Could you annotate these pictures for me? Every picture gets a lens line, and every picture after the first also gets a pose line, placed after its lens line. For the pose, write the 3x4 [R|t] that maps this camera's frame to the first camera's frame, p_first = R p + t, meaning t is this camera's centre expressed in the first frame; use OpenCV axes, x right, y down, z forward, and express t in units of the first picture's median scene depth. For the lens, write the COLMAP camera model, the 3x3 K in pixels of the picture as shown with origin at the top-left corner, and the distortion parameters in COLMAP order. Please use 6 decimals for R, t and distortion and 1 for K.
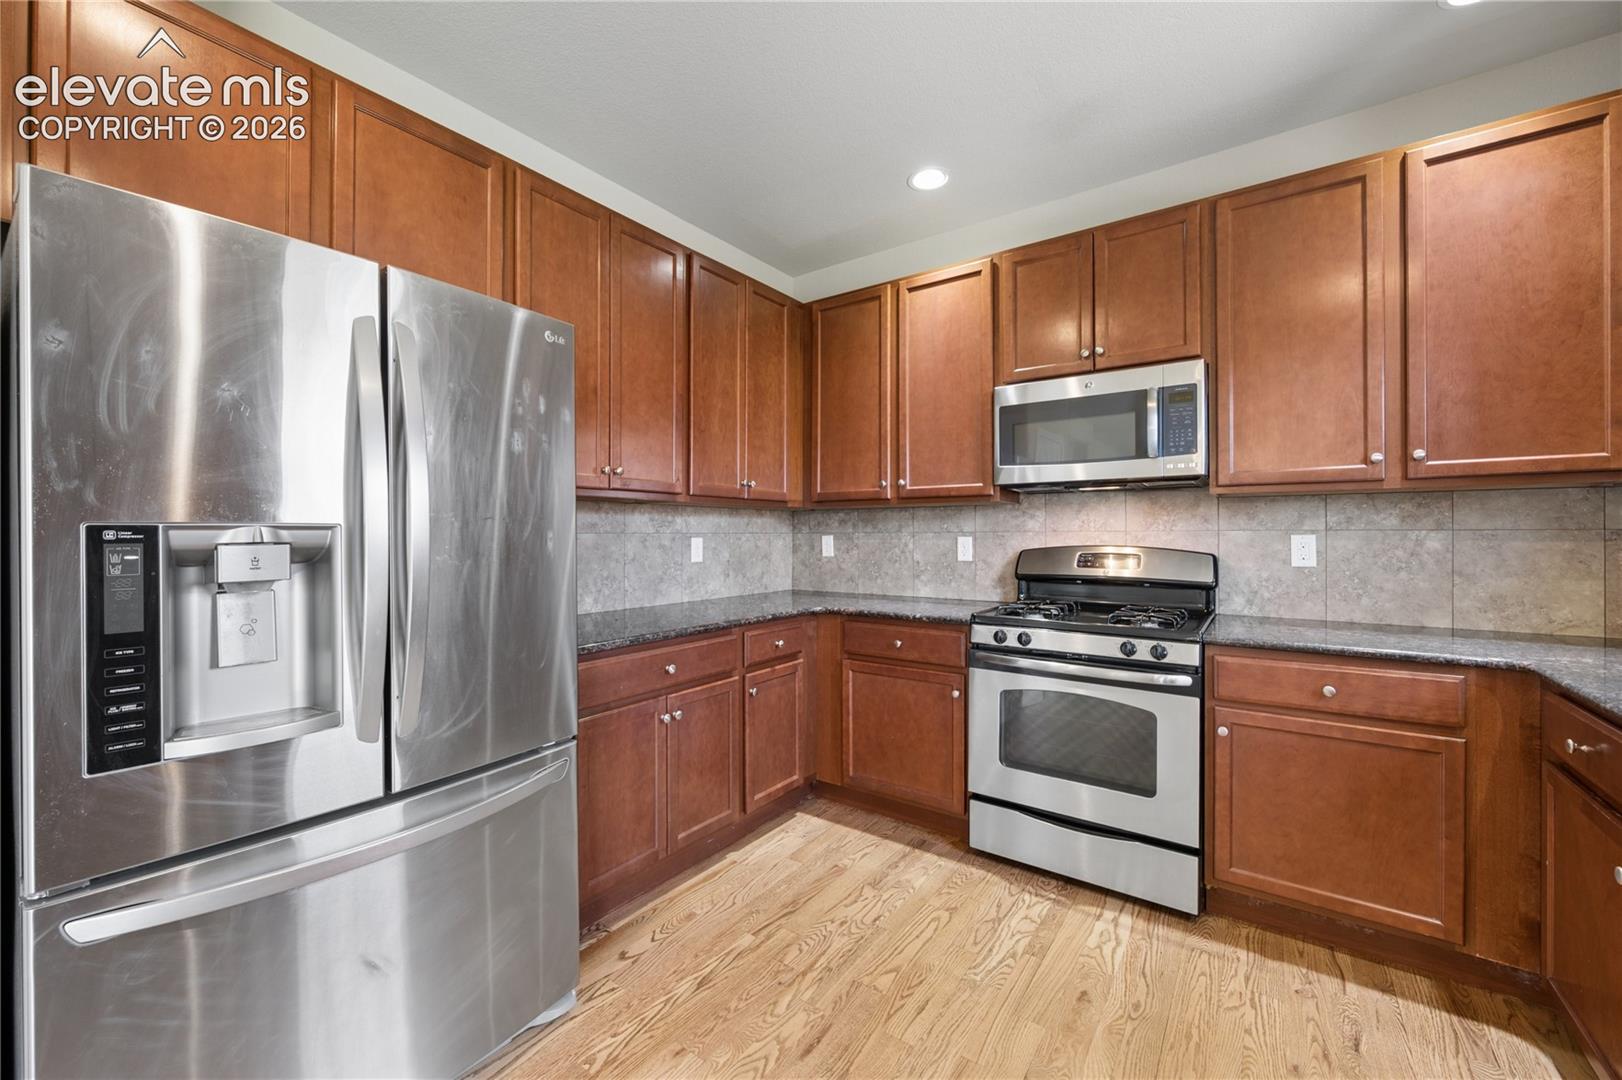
lens RADIAL K [[642.6, 0, 808.6], [0, 642.6, 532.2], [0, 0, 1]] dist [-0.001633, -0.000171]
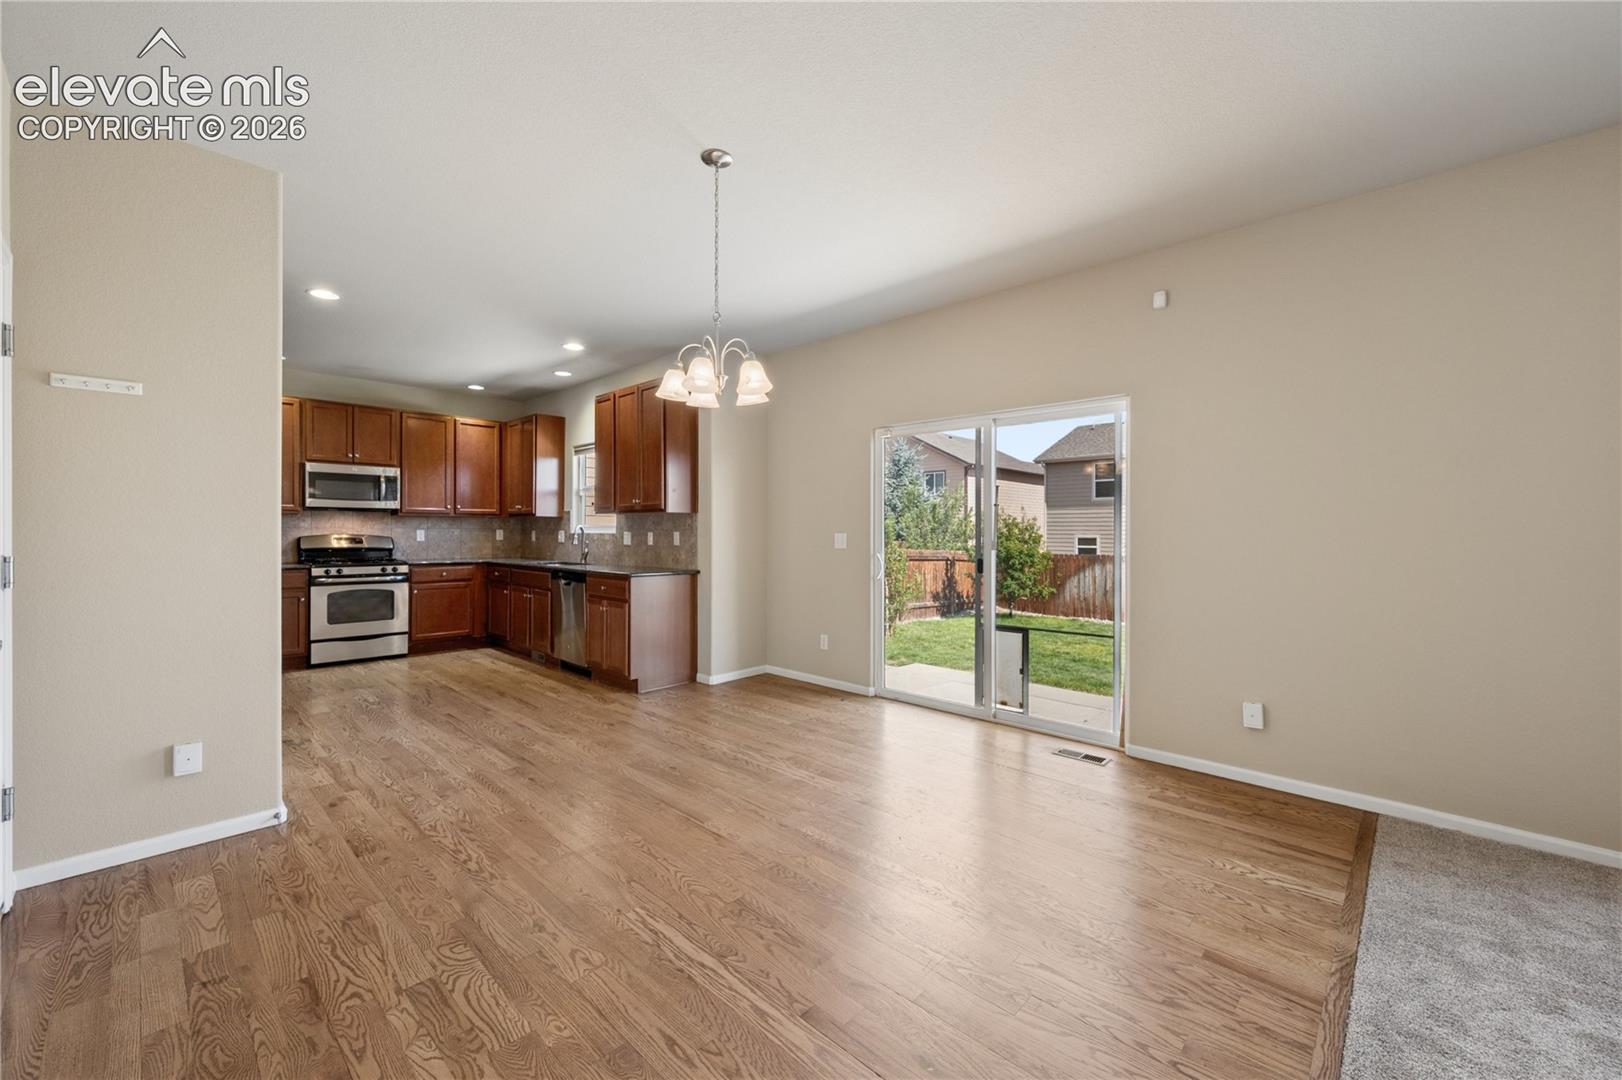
lens RADIAL K [[642.6, 0, 808.6], [0, 642.6, 532.2], [0, 0, 1]] dist [-0.001633, -0.000171]
pose [[0.135327, 0.001166, 0.990800, -1.935482], [-0.006315, 0.999980, -0.000315, 0.004553], [-0.990781, -0.006214, 0.135332, -1.168616]]
